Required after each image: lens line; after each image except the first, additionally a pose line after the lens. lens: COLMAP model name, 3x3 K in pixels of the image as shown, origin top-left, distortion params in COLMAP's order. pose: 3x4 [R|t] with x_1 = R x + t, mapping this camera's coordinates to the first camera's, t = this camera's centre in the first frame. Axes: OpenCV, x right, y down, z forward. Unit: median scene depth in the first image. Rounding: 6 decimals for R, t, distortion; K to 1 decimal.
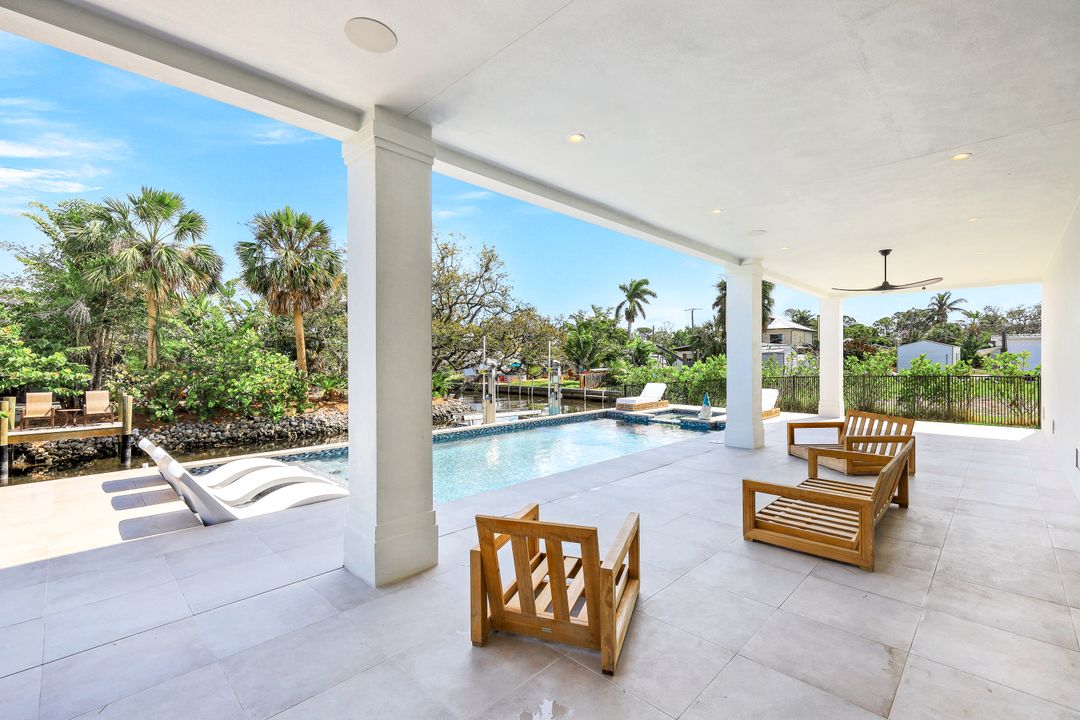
lens RADIAL K [[460.6, 0, 540.0], [0, 460.6, 360.0], [0, 0, 1]] dist [-0.000025, 0.000196]
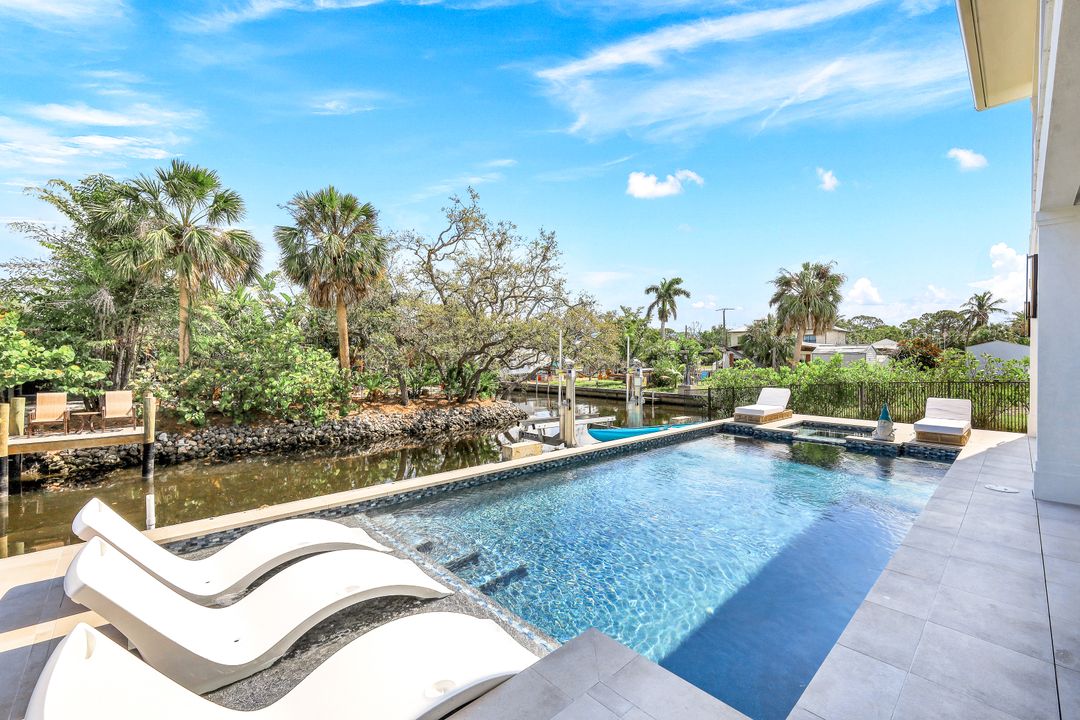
lens RADIAL K [[441.4, 0, 540.2], [0, 441.4, 359.4], [0, 0, 1]] dist [0.001058, -0.000374]
pose [[0.998893, 0.006299, -0.046624, -0.106098], [-0.006292, 0.999980, 0.000308, 0.001725], [0.046625, -0.000014, 0.998912, 0.170165]]
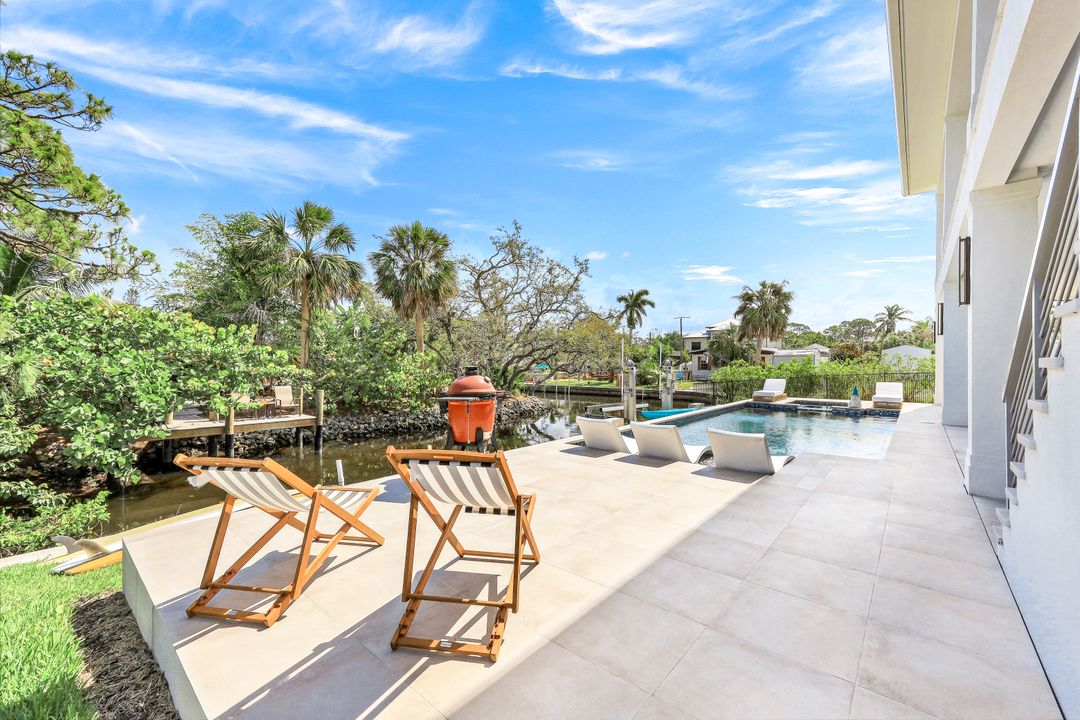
lens RADIAL K [[423.4, 0, 541.8], [0, 423.4, 362.5], [0, 0, 1]] dist [0.007487, -0.000002]
pose [[0.998532, 0.001444, 0.054140, -0.334859], [-0.001335, 0.999997, -0.002061, 0.010023], [-0.054142, 0.001985, 0.998531, -0.041114]]
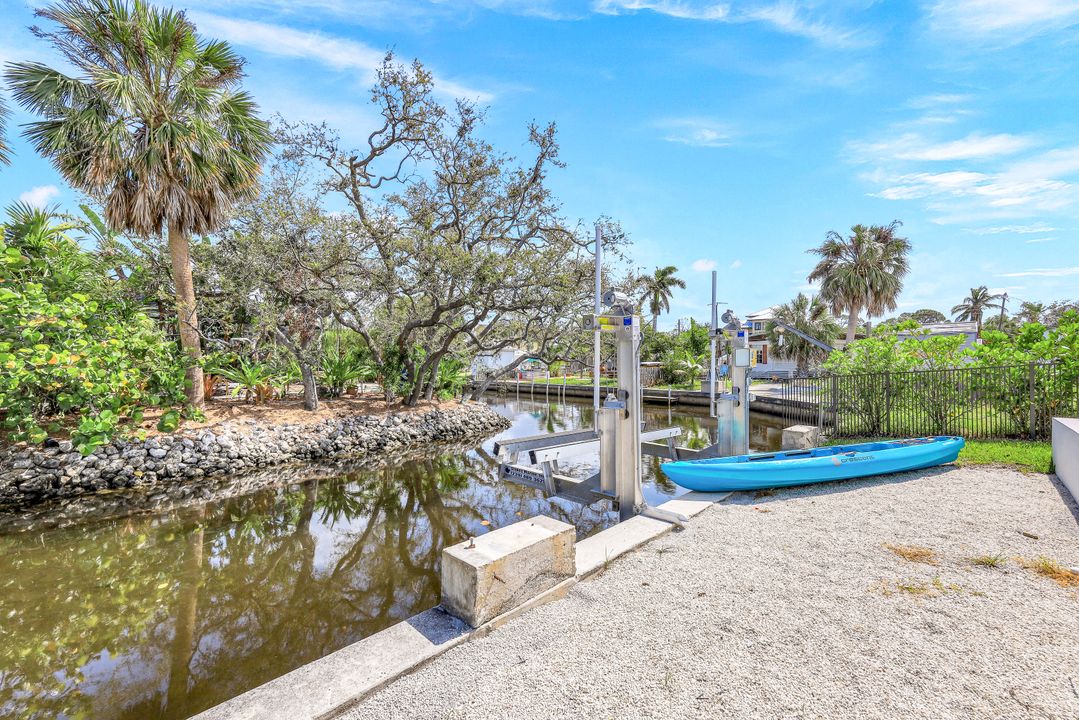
lens RADIAL K [[446.6, 0, 540.3], [0, 446.6, 364.7], [0, 0, 1]] dist [0.002010, -0.000494]
pose [[0.999984, 0.002116, 0.005314, -0.146873], [-0.002148, 0.999980, 0.005931, 0.045900], [-0.005302, -0.005942, 0.999968, 0.581544]]
